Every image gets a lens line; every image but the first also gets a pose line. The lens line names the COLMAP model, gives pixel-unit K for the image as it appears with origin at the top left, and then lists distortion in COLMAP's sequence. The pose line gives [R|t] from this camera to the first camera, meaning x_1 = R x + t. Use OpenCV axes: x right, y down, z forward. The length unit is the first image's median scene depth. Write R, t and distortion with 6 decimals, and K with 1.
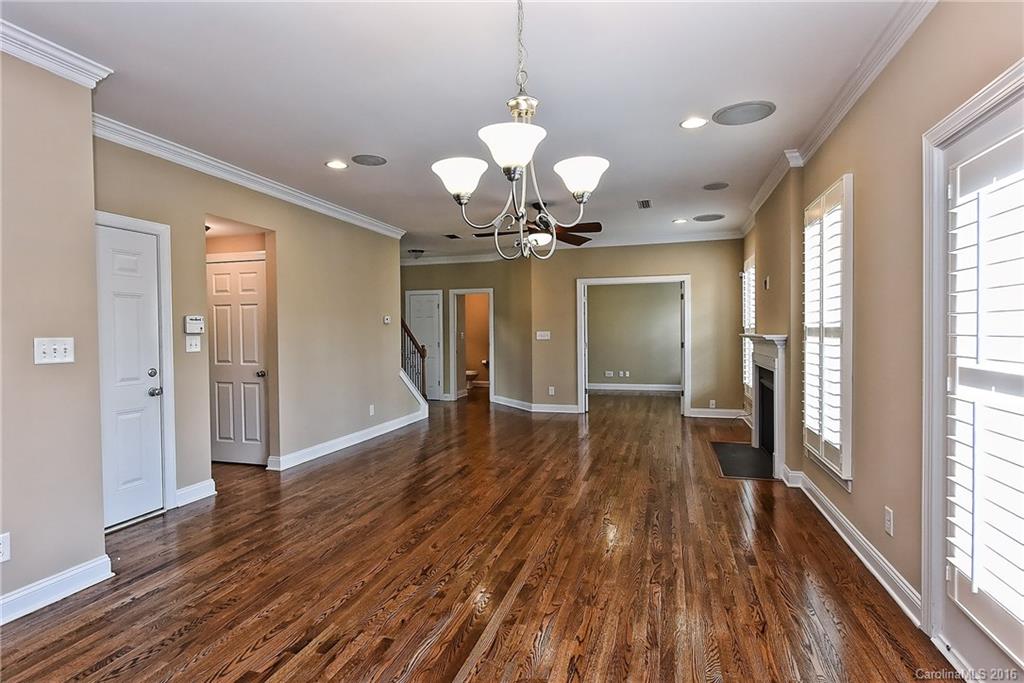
lens RADIAL K [[520.2, 0, 512.0], [0, 520.2, 341.5], [0, 0, 1]] dist [-0.000385, -0.000354]
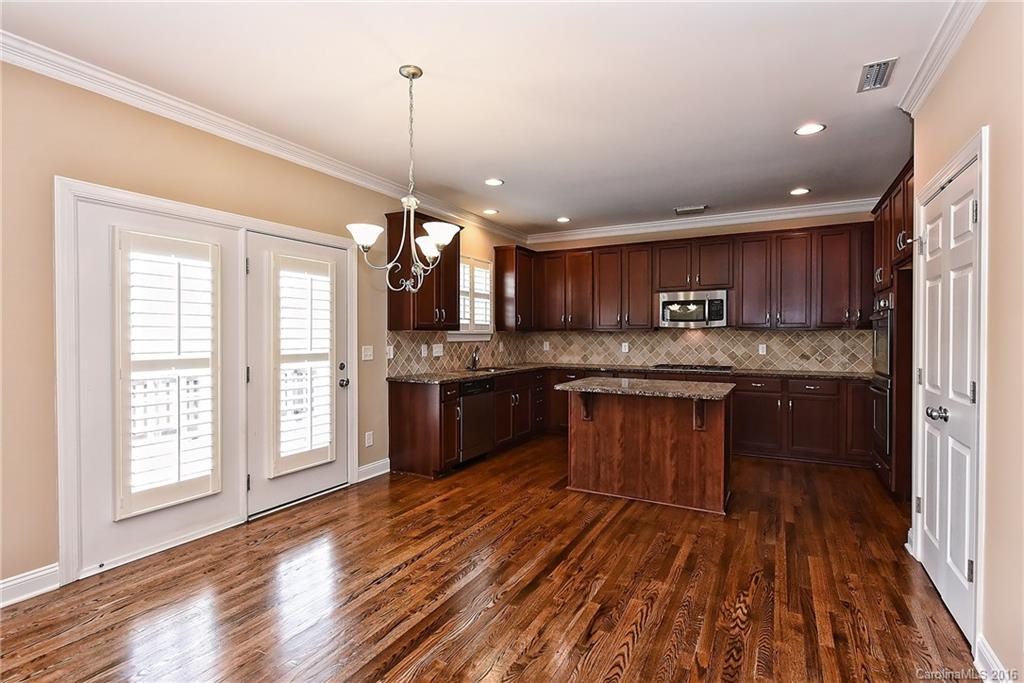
lens RADIAL K [[493.8, 0, 512.0], [0, 493.8, 341.5], [0, 0, 1]] dist [0.000157, -0.000182]
pose [[-0.978129, 0.007147, 0.207875, -0.248957], [0.014269, 0.999361, 0.032781, -0.018468], [-0.207508, 0.035030, -0.977606, 0.984347]]
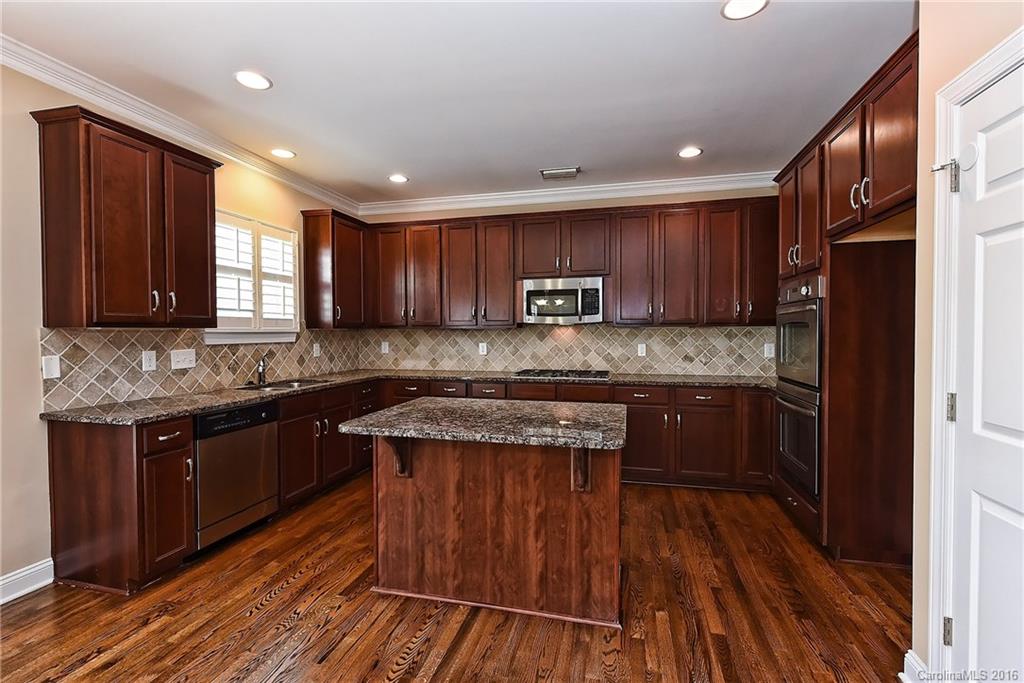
lens RADIAL K [[459.9, 0, 512.0], [0, 459.9, 341.5], [0, 0, 1]] dist [0.002861, 0.000030]
pose [[-0.998965, 0.013899, -0.043307, -0.297145], [0.011988, 0.998956, 0.044070, -0.012039], [0.043874, 0.043506, -0.998089, 0.556415]]
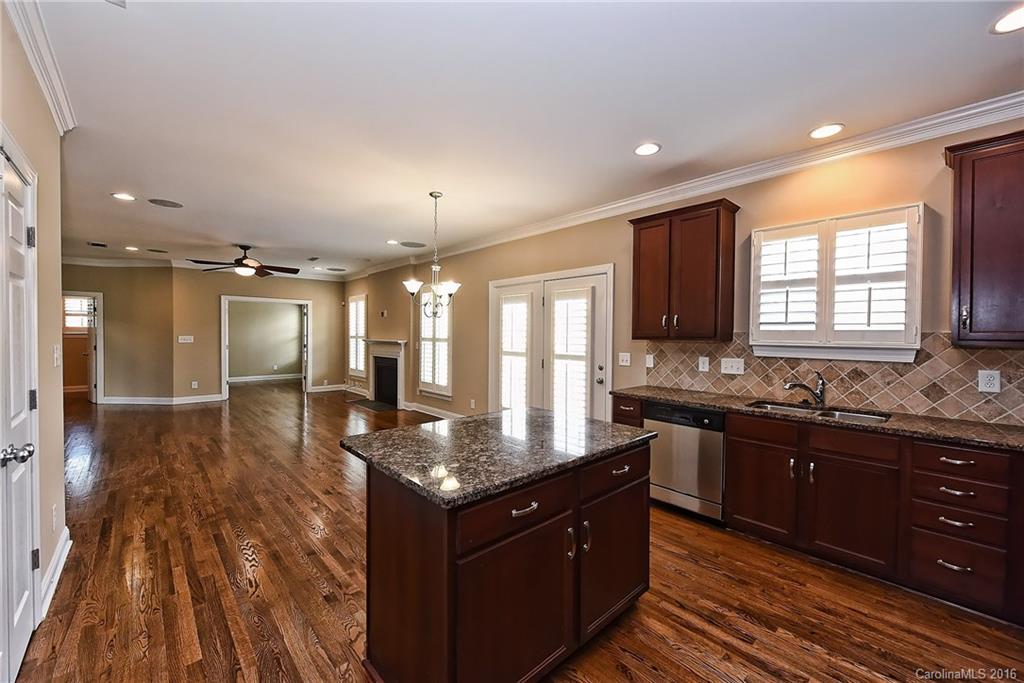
lens RADIAL K [[403.8, 0, 512.0], [0, 403.8, 341.5], [0, 0, 1]] dist [0.000058, -0.000516]
pose [[0.514501, -0.000742, 0.857489, -0.691616], [0.003041, 0.999995, -0.000960, -0.006530], [-0.857484, 0.003101, 0.514501, -0.233579]]
